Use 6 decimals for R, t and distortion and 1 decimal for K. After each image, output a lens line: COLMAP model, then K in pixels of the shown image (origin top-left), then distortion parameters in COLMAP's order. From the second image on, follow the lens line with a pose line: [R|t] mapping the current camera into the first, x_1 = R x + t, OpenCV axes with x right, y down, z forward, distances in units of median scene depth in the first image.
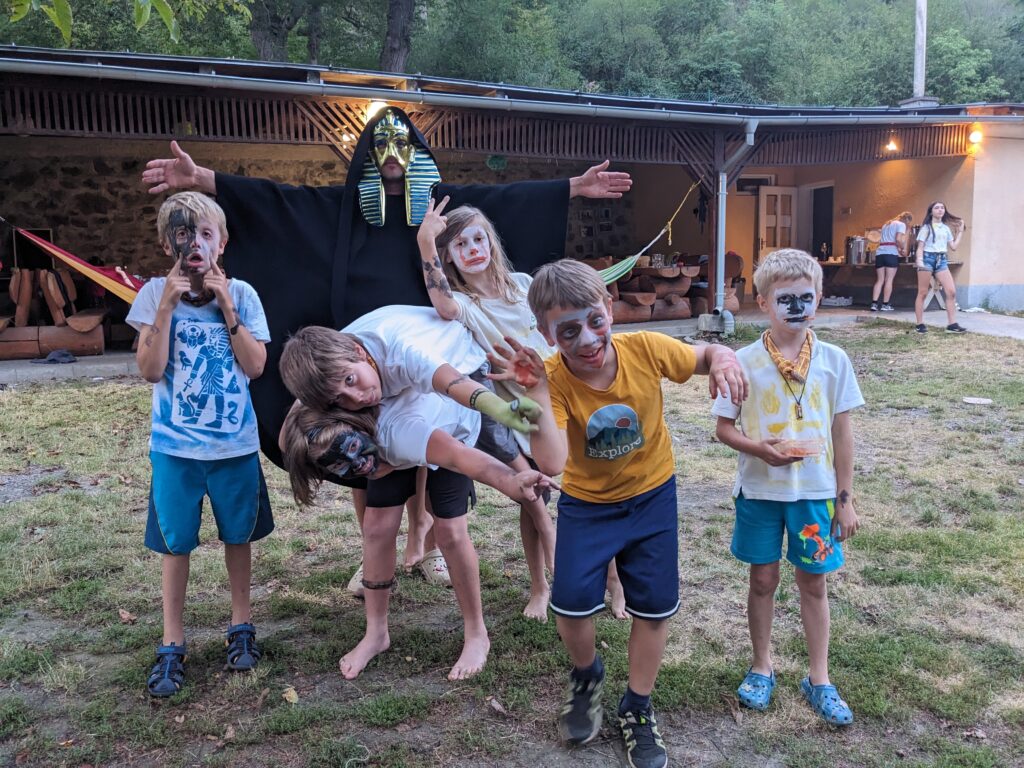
lens RADIAL K [[817.0, 0, 509.1], [0, 817.0, 382.3], [0, 0, 1]] dist [-0.002661, -0.020401]
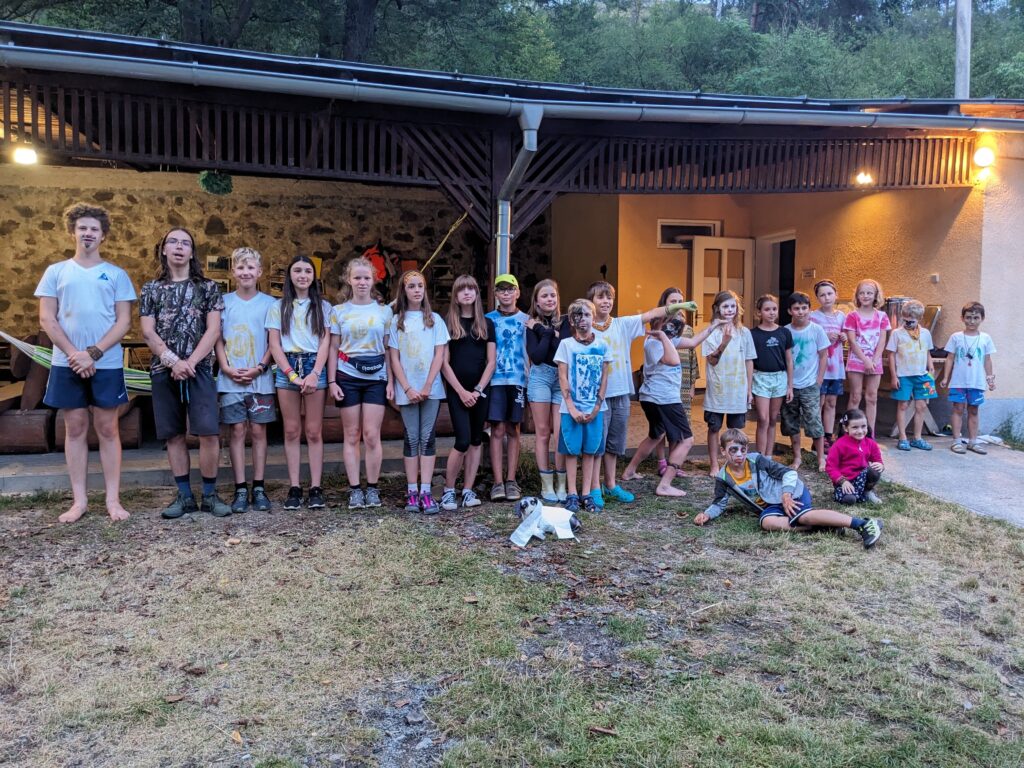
lens RADIAL K [[817.0, 0, 514.6], [0, 817.0, 385.0], [0, 0, 1]] dist [-0.002661, -0.020401]
pose [[0.994493, 0.040748, -0.096552, 0.281035], [-0.046824, 0.997007, -0.061525, -0.076066], [0.093756, 0.065707, 0.993425, 0.363572]]
